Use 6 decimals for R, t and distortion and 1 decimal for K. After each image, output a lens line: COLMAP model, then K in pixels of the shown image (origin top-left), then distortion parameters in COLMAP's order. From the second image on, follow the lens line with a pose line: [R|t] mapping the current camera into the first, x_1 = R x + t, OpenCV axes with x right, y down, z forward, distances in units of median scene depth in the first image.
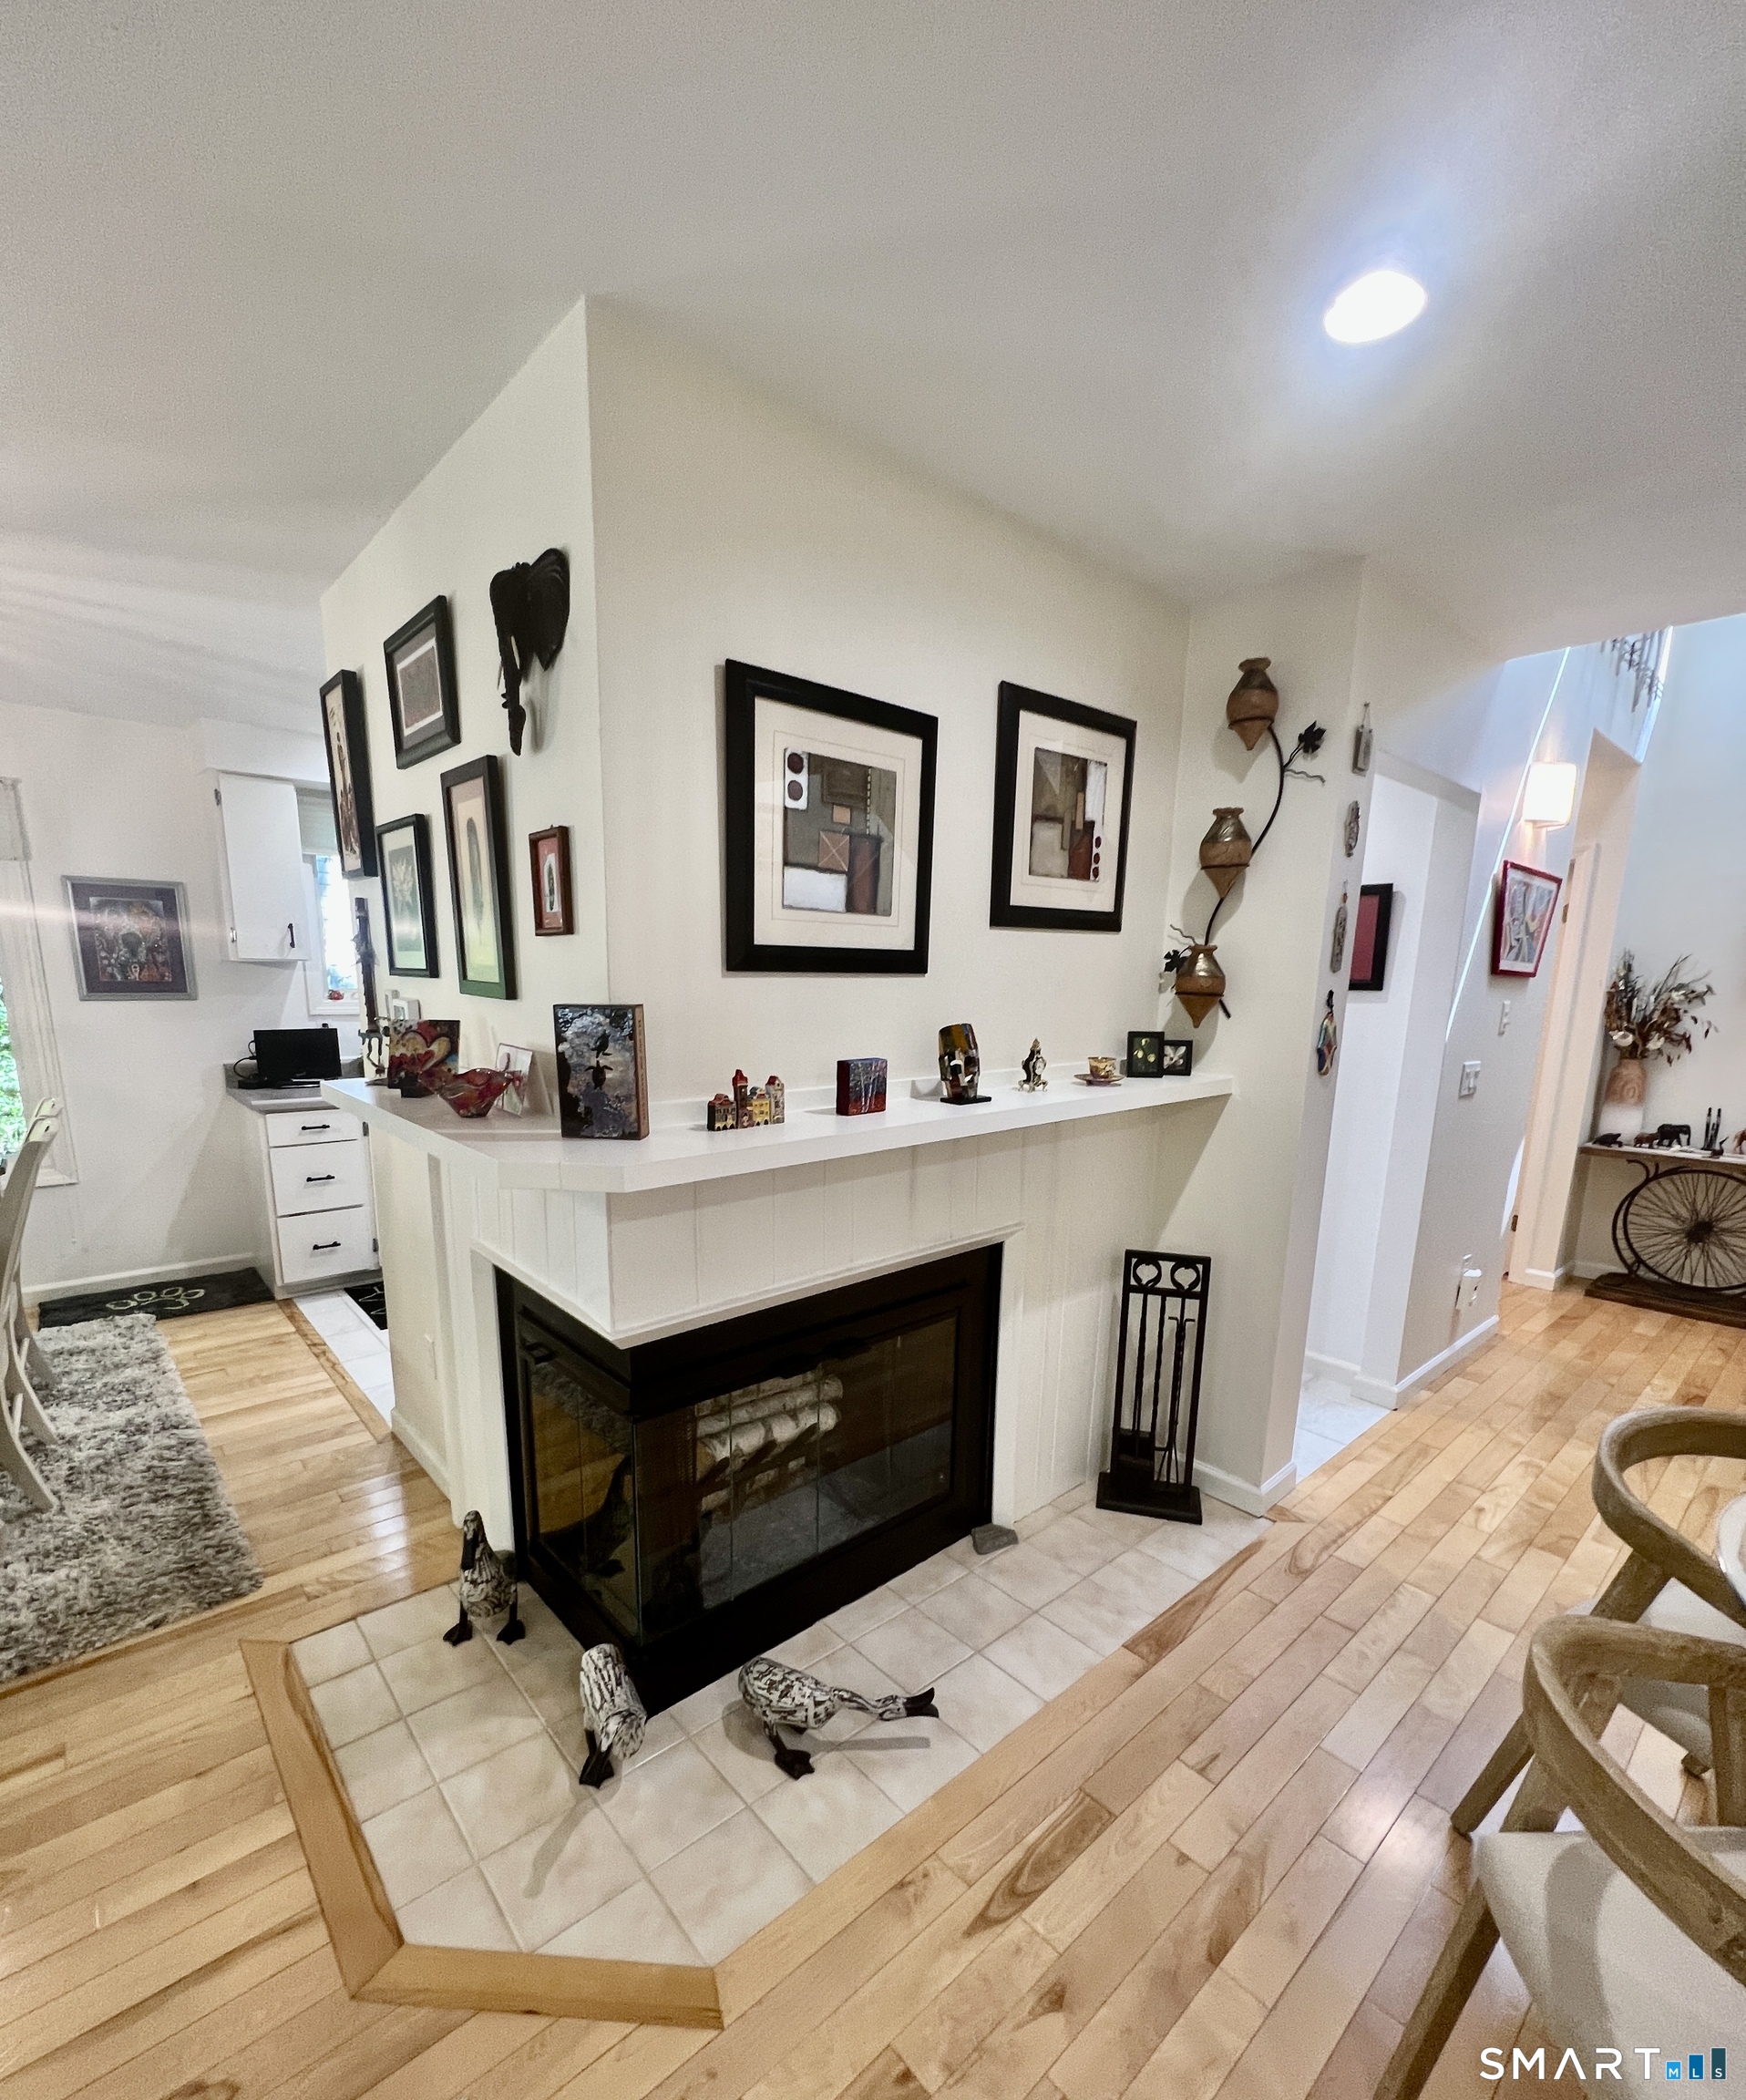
lens RADIAL K [[932.2, 0, 871.1], [0, 932.2, 1160.1], [0, 0, 1]] dist [-0.002858, 0.000200]
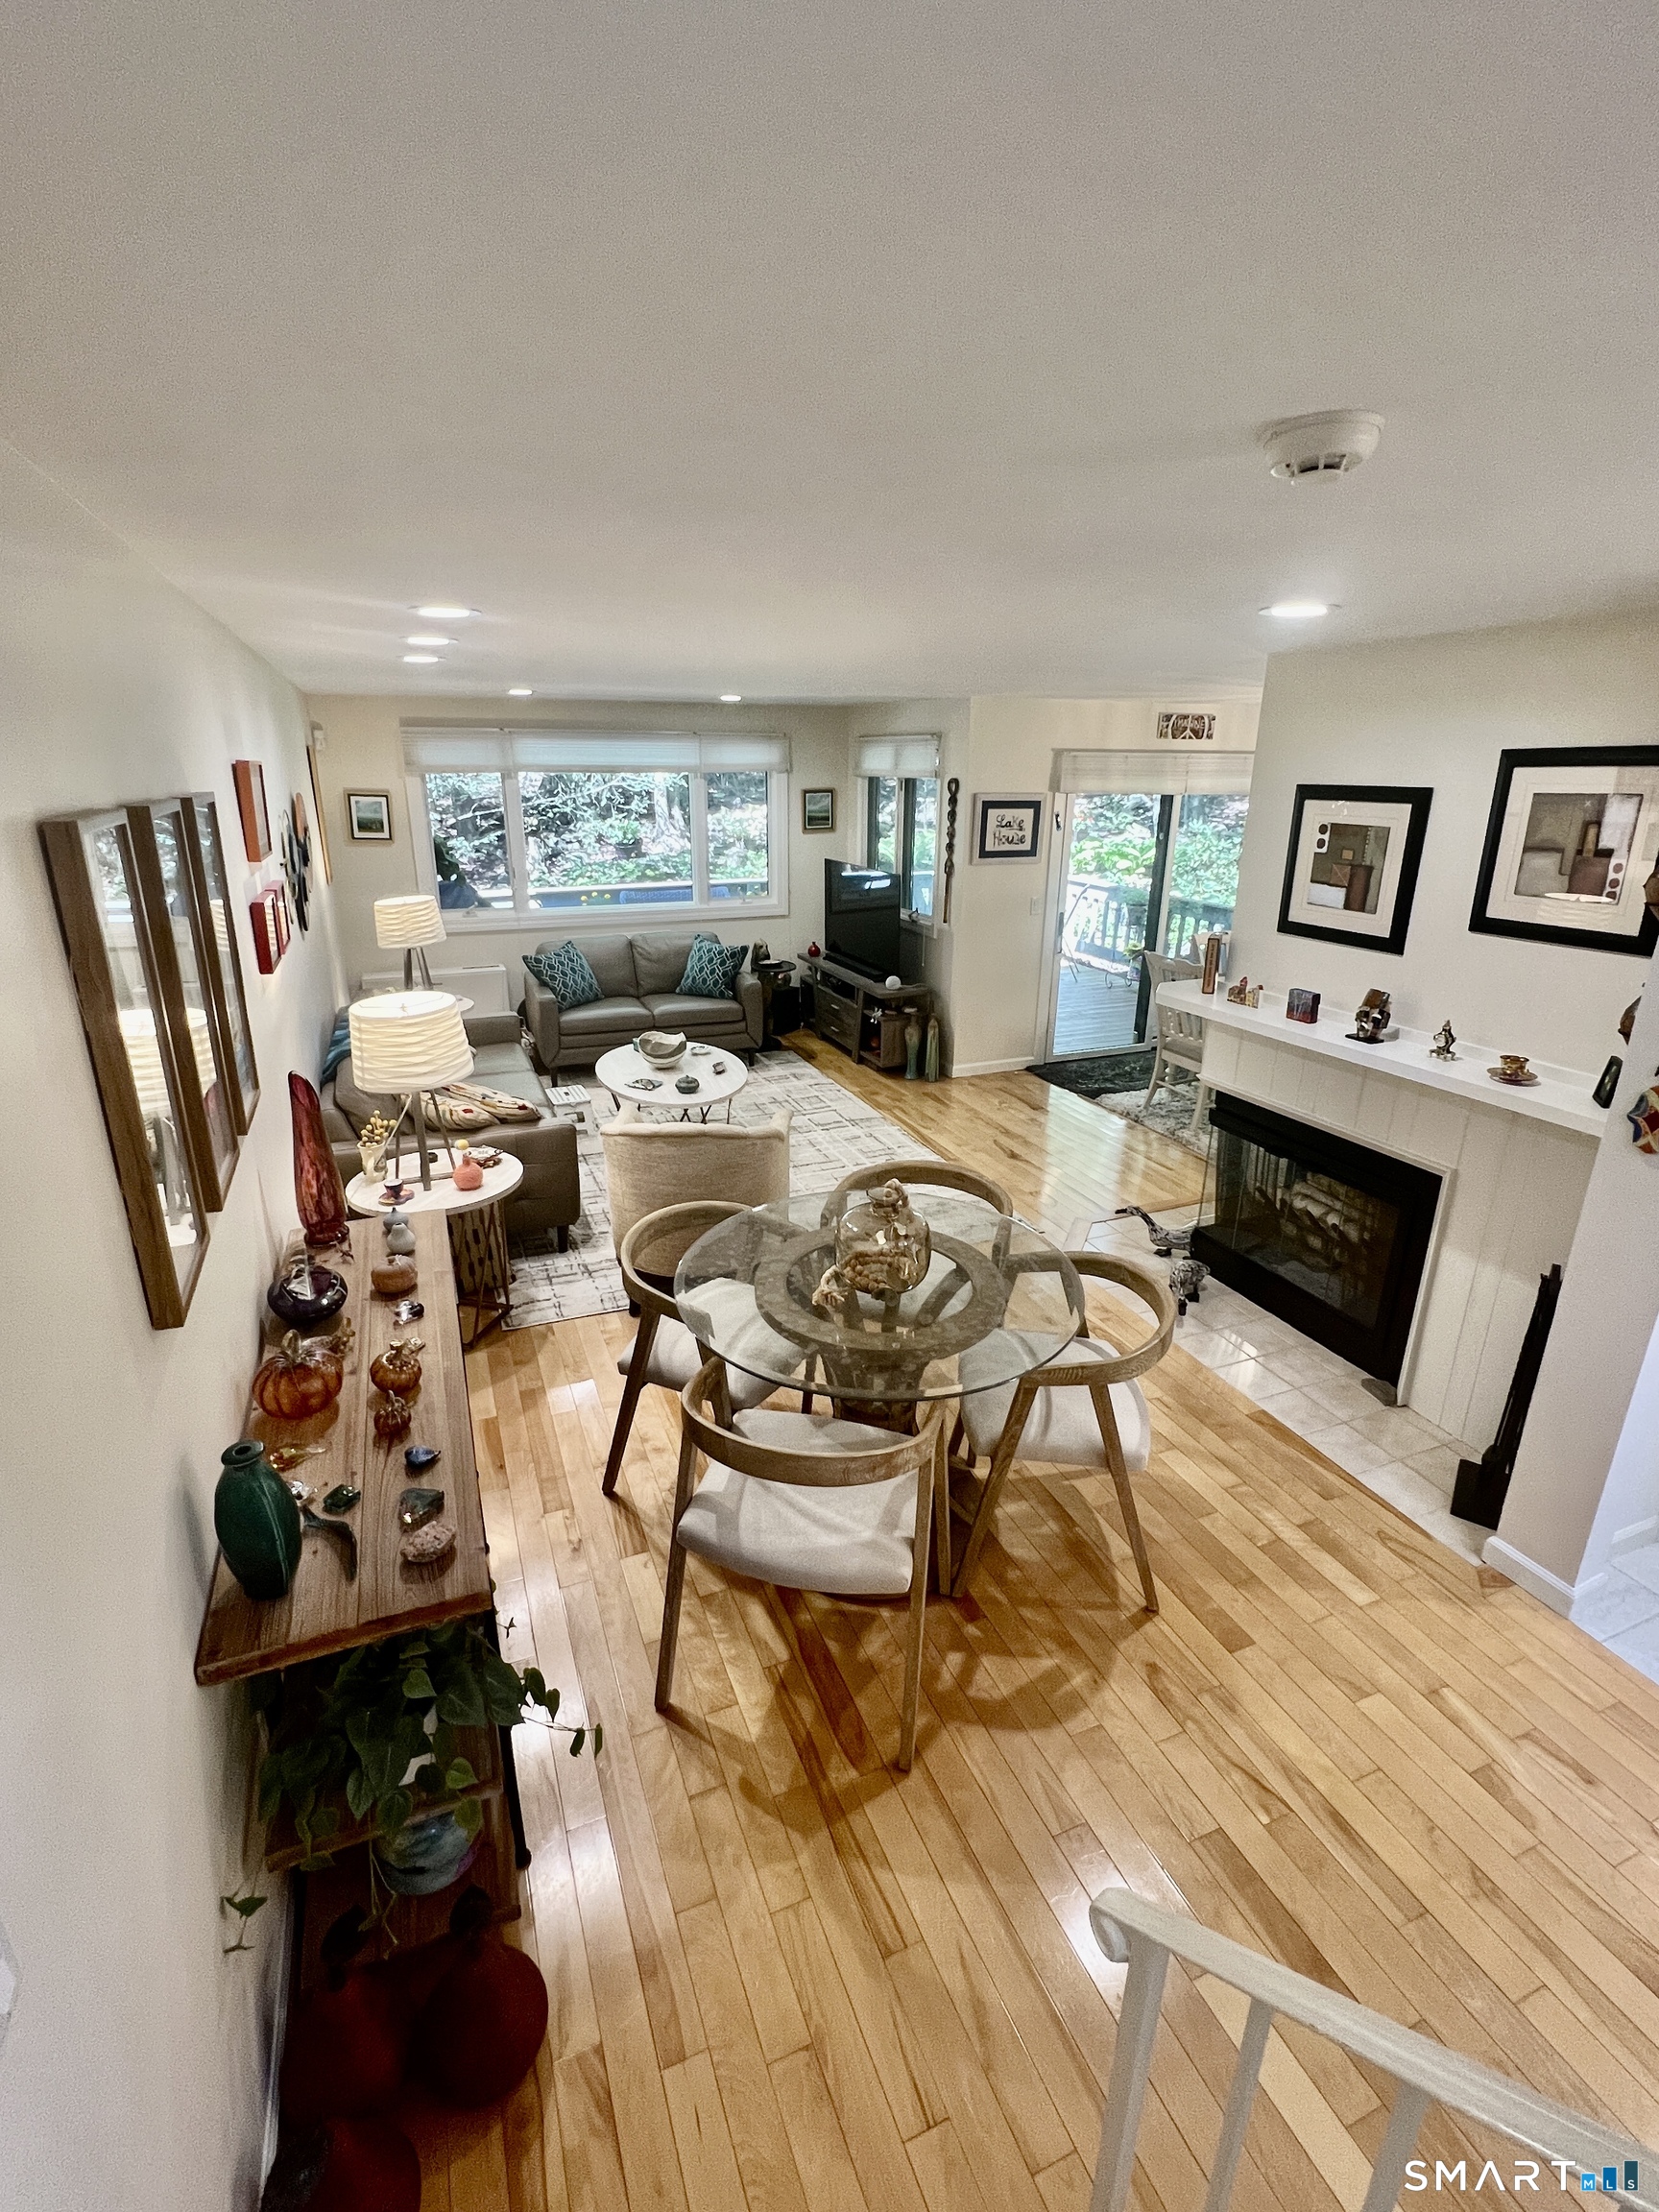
lens RADIAL K [[1010.9, 0, 823.2], [0, 1010.9, 1097.1], [0, 0, 1]] dist [-0.001490, -0.000651]
pose [[-0.334054, 0.278183, -0.900568, 1.547447], [-0.198159, 0.913374, 0.355643, -0.316157], [0.921488, 0.297260, -0.249991, 0.512511]]
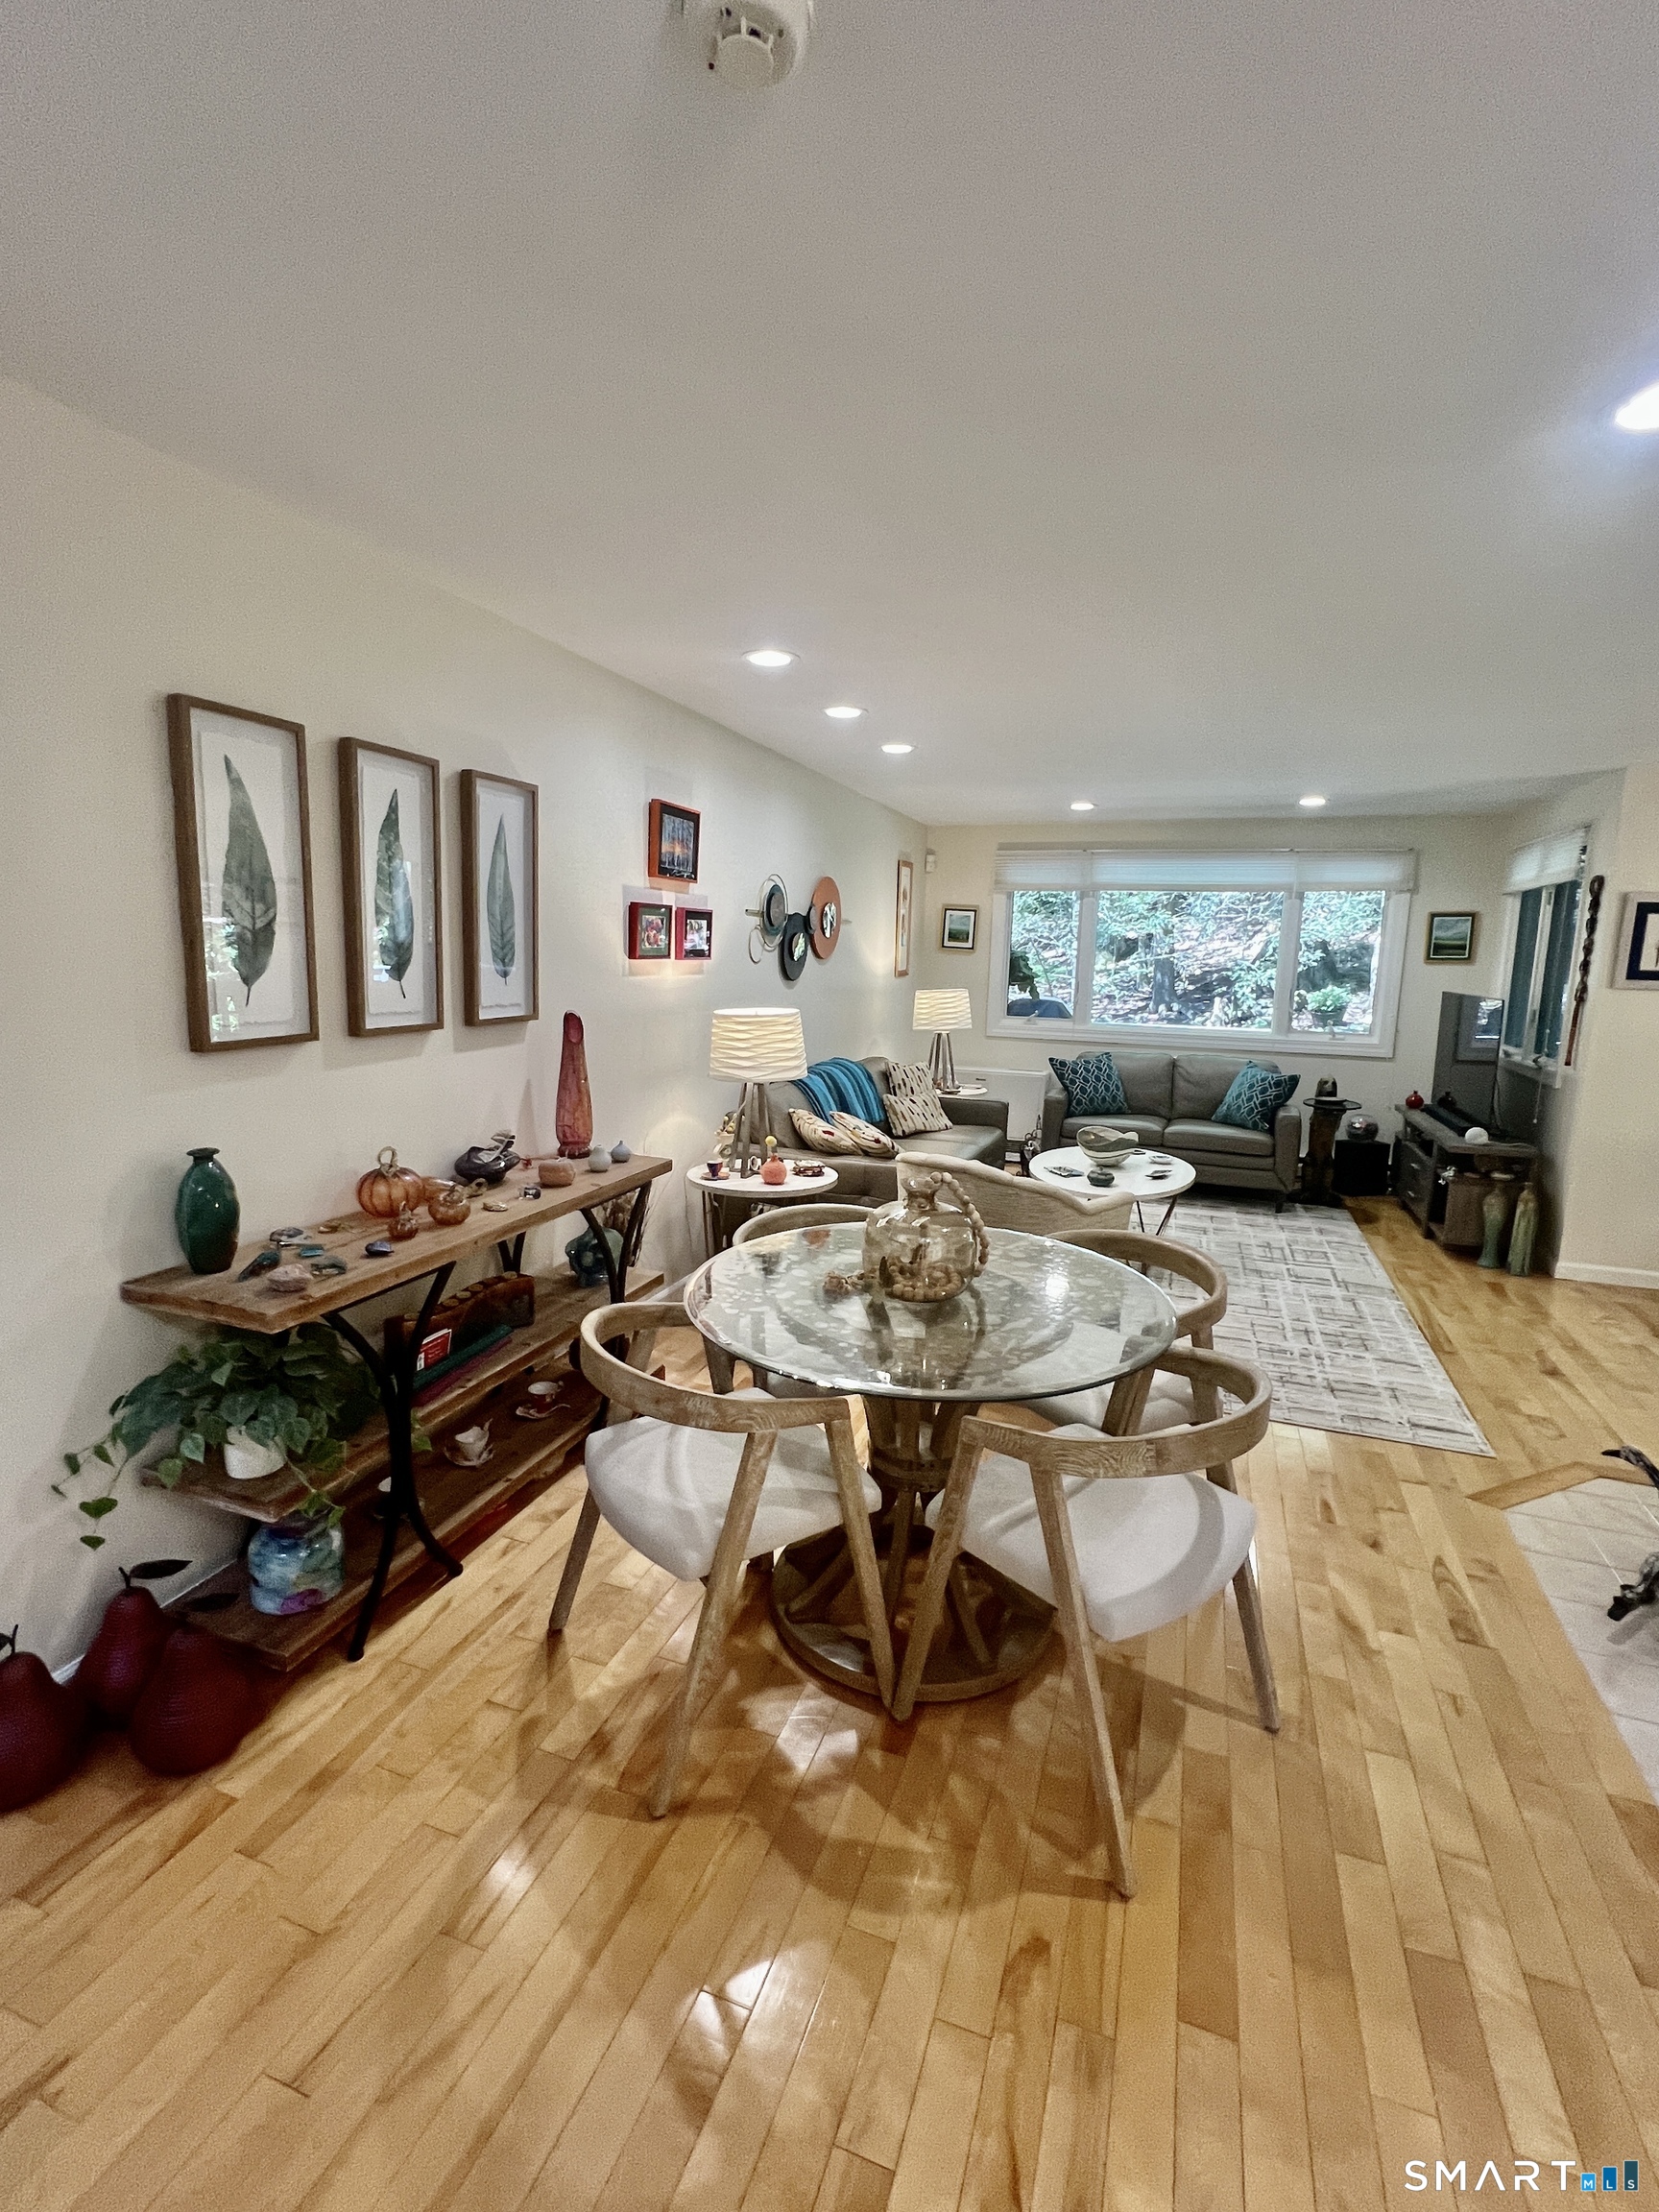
lens RADIAL K [[1010.9, 0, 827.6], [0, 1010.9, 1099.5], [0, 0, 1]] dist [-0.001490, -0.000651]
pose [[-0.880028, 0.029298, -0.474017, 1.115076], [-0.135322, 0.941252, 0.309408, -0.202604], [0.455234, 0.336432, -0.824363, 1.005852]]
